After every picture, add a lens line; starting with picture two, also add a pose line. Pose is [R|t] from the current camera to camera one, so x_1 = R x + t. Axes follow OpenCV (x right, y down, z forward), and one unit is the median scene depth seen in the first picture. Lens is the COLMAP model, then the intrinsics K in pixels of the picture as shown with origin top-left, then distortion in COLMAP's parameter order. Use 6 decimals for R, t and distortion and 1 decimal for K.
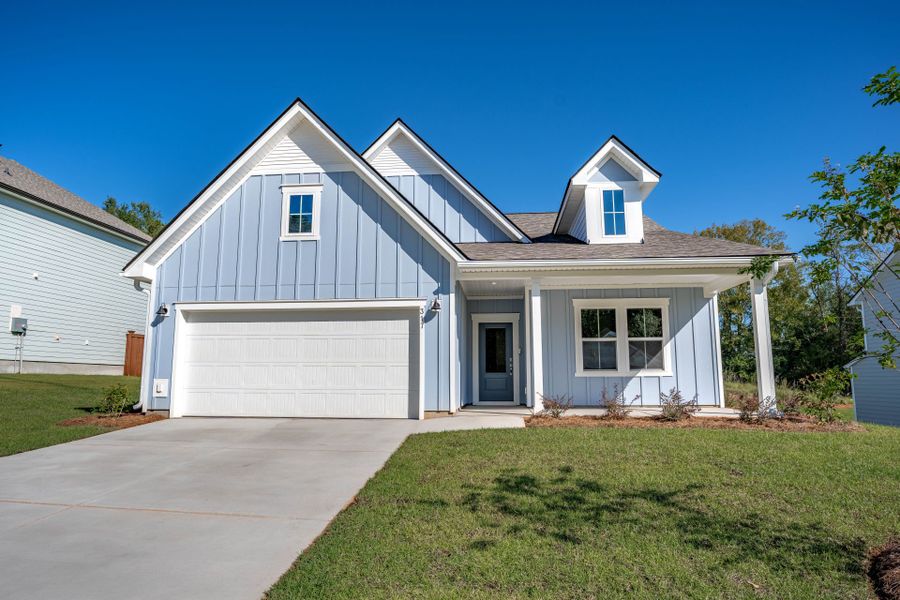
lens RADIAL K [[557.6, 0, 449.7], [0, 557.6, 298.2], [0, 0, 1]] dist [-0.029222, -0.001549]
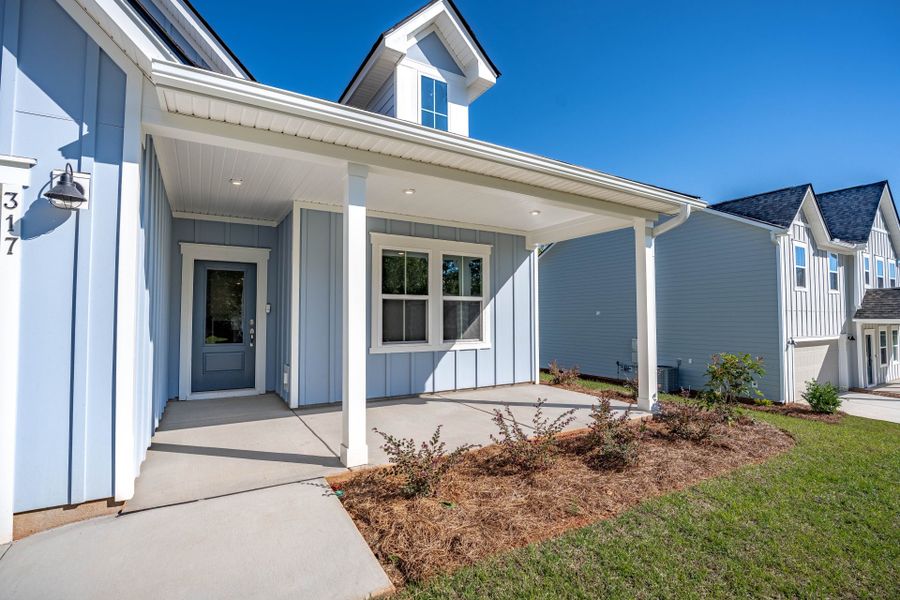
lens RADIAL K [[424.6, 0, 450.7], [0, 424.6, 302.0], [0, 0, 1]] dist [-0.018472, -0.000674]
pose [[0.809346, 0.022632, 0.586897, 0.012713], [-0.087280, 0.992797, 0.082076, 0.033750], [-0.580812, -0.117652, 0.805491, 0.564764]]
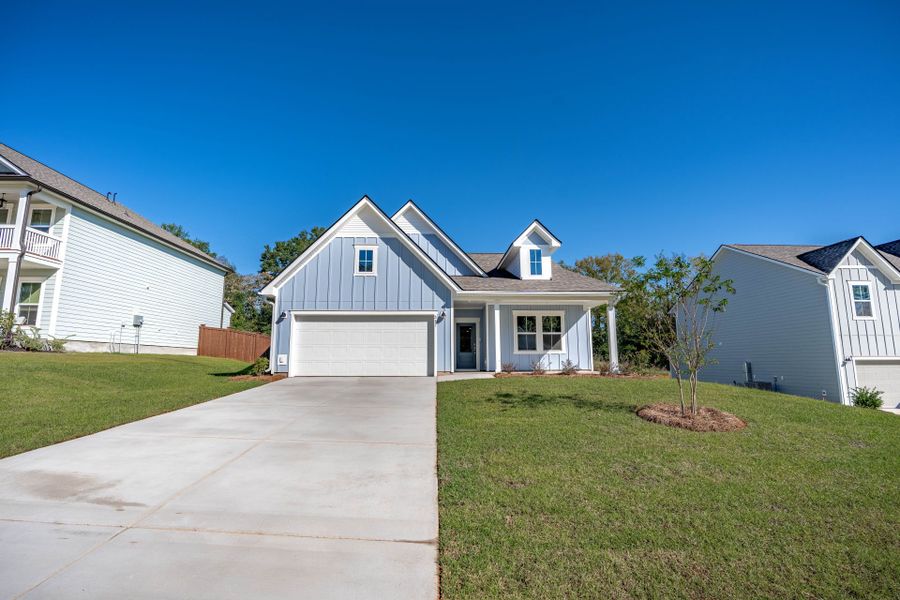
lens RADIAL K [[424.6, 0, 450.2], [0, 424.6, 298.5], [0, 0, 1]] dist [-0.018472, -0.000674]
pose [[0.991723, 0.017724, 0.127170, -0.154396], [-0.017246, 0.999839, -0.004860, -0.027288], [-0.127235, 0.002626, 0.991869, -0.330101]]
